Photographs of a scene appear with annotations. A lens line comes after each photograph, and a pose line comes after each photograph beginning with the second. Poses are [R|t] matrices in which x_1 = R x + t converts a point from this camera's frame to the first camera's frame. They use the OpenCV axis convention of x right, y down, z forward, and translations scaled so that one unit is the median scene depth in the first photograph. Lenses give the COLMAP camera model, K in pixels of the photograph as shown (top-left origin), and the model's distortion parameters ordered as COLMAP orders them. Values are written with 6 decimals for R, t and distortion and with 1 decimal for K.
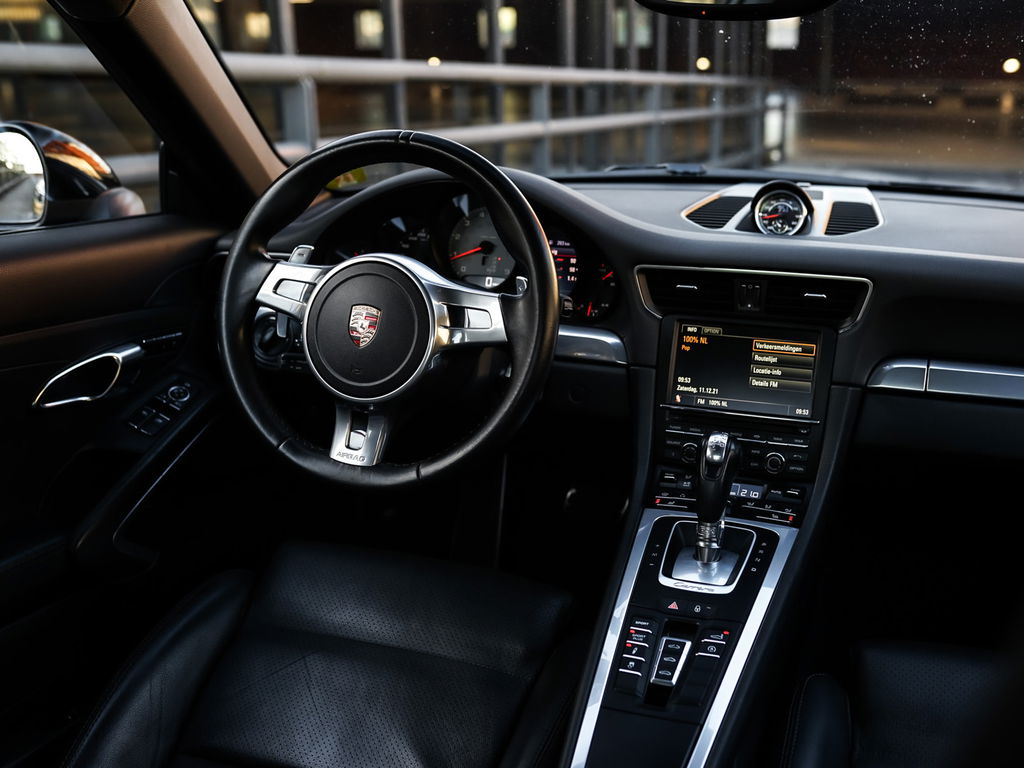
lens RADIAL K [[1050.4, 0, 512.0], [0, 1050.4, 384.0], [0, 0, 1]] dist [-0.005215, 0.008741]
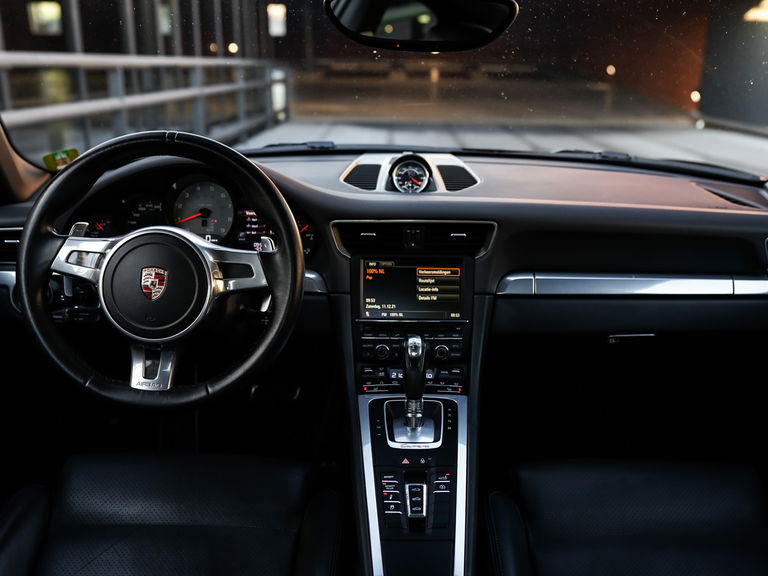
lens RADIAL K [[784.2, 0, 384.0], [0, 784.2, 303.8], [0, 0, 1]] dist [-0.002939, -0.013667]
pose [[0.951456, -0.092991, 0.293401, -0.134721], [0.090313, 0.995655, 0.022694, -0.022901], [-0.294236, 0.004906, 0.955720, -0.006767]]
